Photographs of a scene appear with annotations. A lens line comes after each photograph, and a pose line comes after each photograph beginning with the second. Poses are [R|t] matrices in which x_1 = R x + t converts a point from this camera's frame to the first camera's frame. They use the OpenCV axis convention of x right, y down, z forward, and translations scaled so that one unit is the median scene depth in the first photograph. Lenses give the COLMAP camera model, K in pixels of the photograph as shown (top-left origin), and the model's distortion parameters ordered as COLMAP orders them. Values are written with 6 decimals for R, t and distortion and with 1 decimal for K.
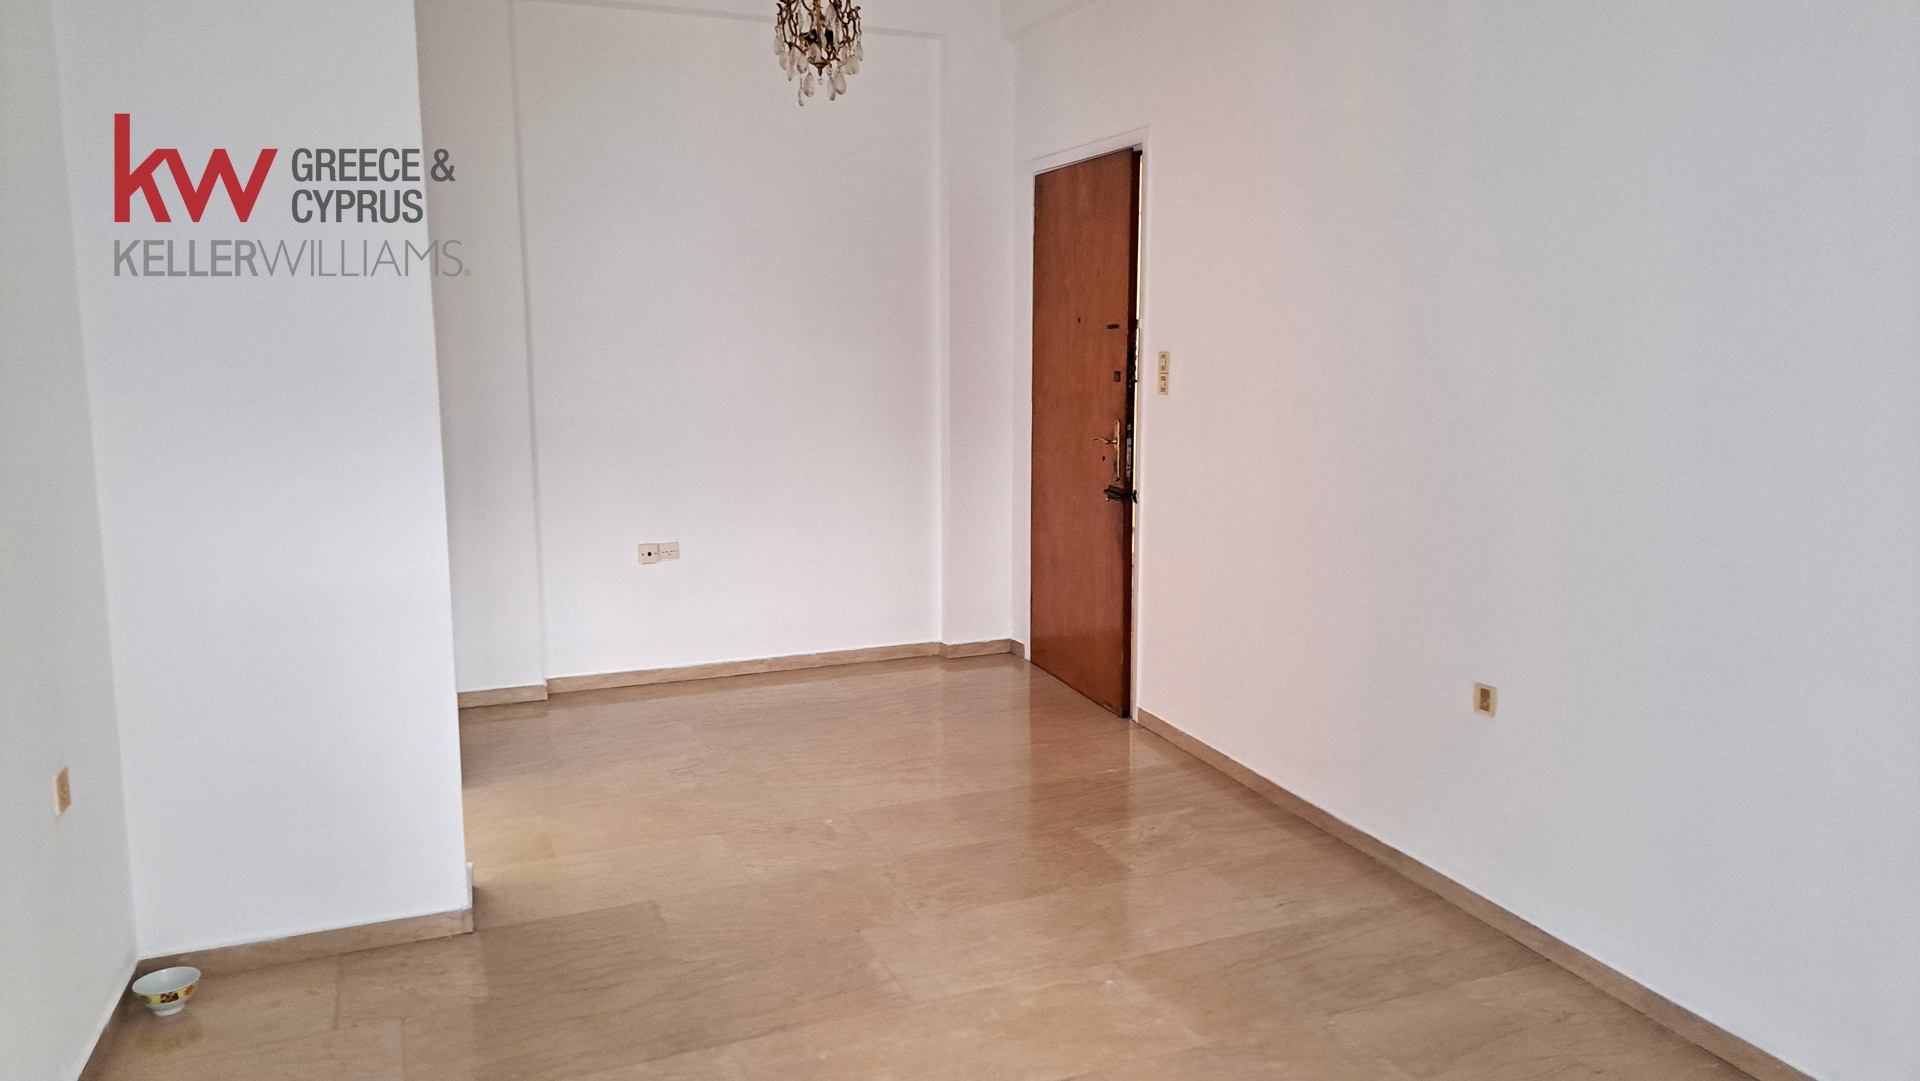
lens RADIAL K [[1418.9, 0, 974.4], [0, 1418.9, 537.2], [0, 0, 1]] dist [0.119092, -0.036507]
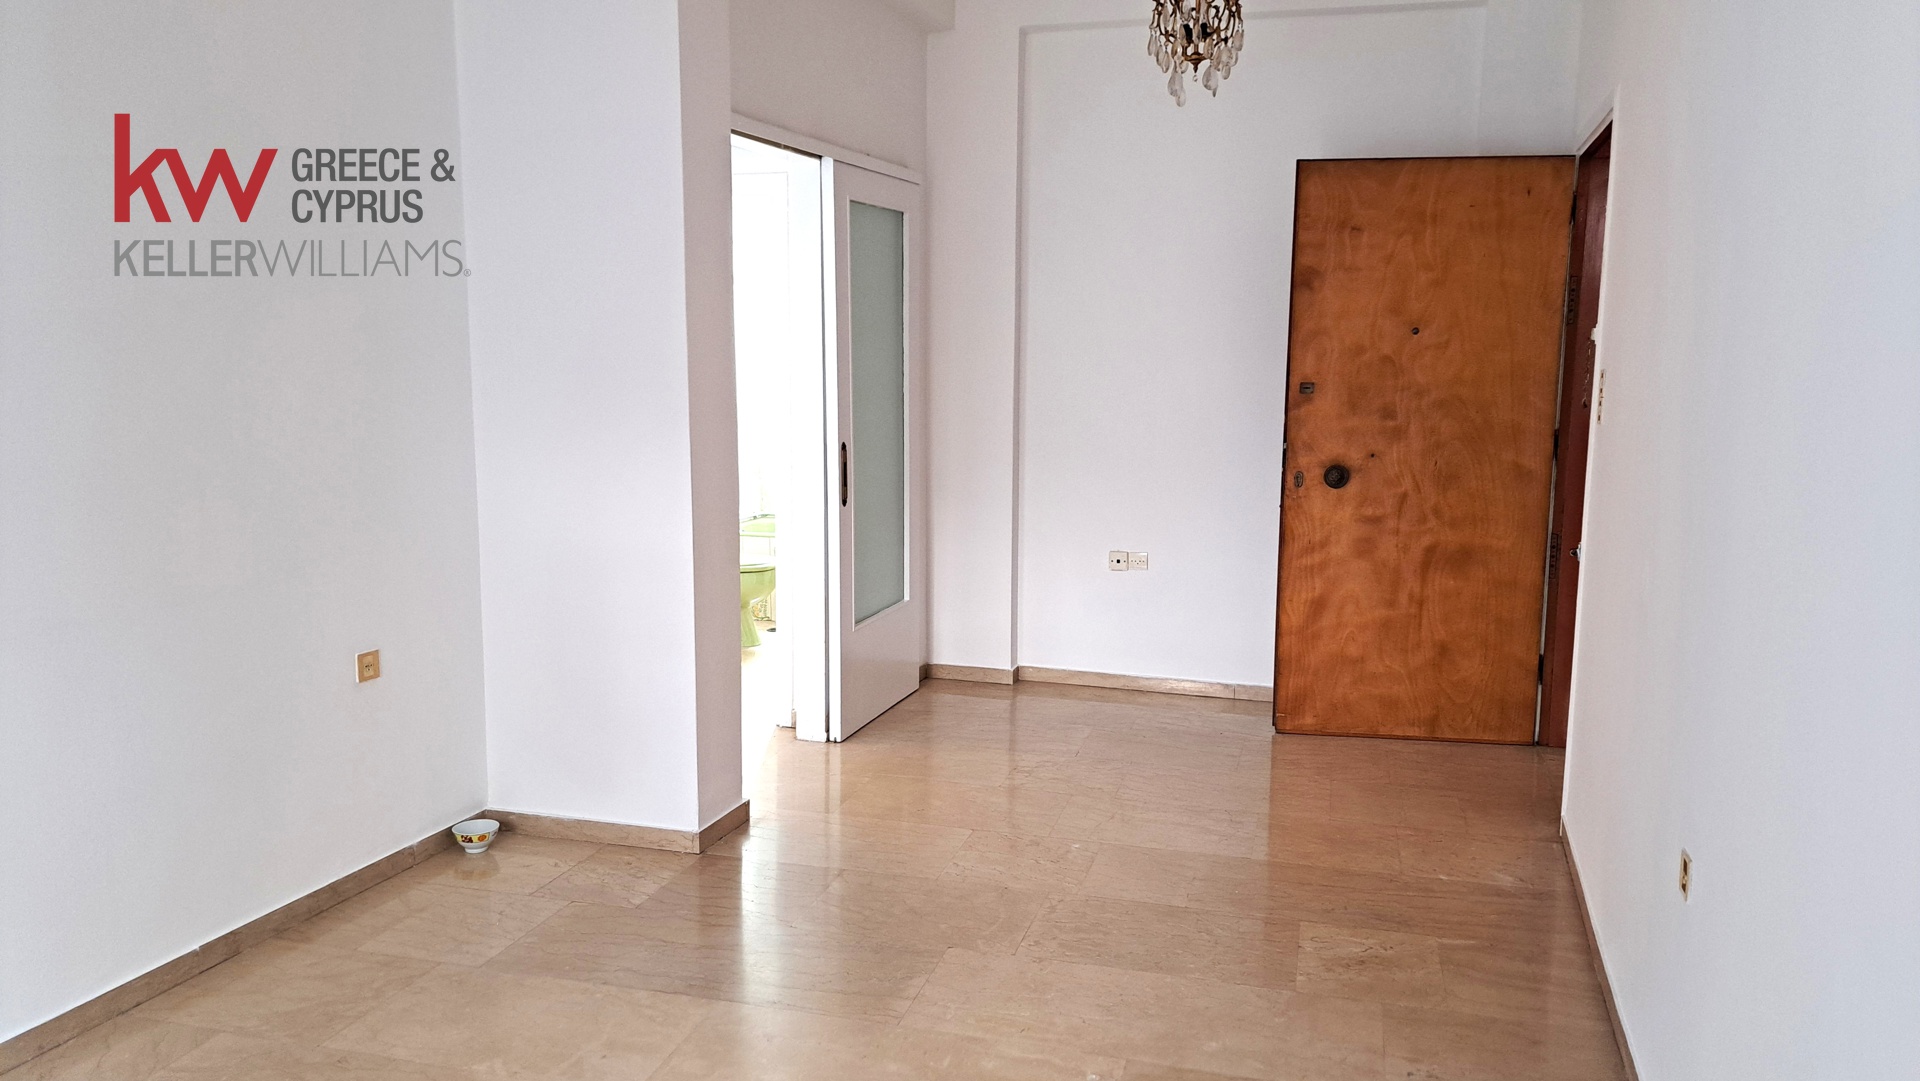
lens RADIAL K [[1418.9, 0, 965.8], [0, 1418.9, 543.8], [0, 0, 1]] dist [0.119092, -0.036507]
pose [[0.792896, 0.106611, -0.599959, 0.410296], [-0.111633, 0.993327, 0.028978, -0.024581], [0.599044, 0.043999, 0.799506, 0.179533]]
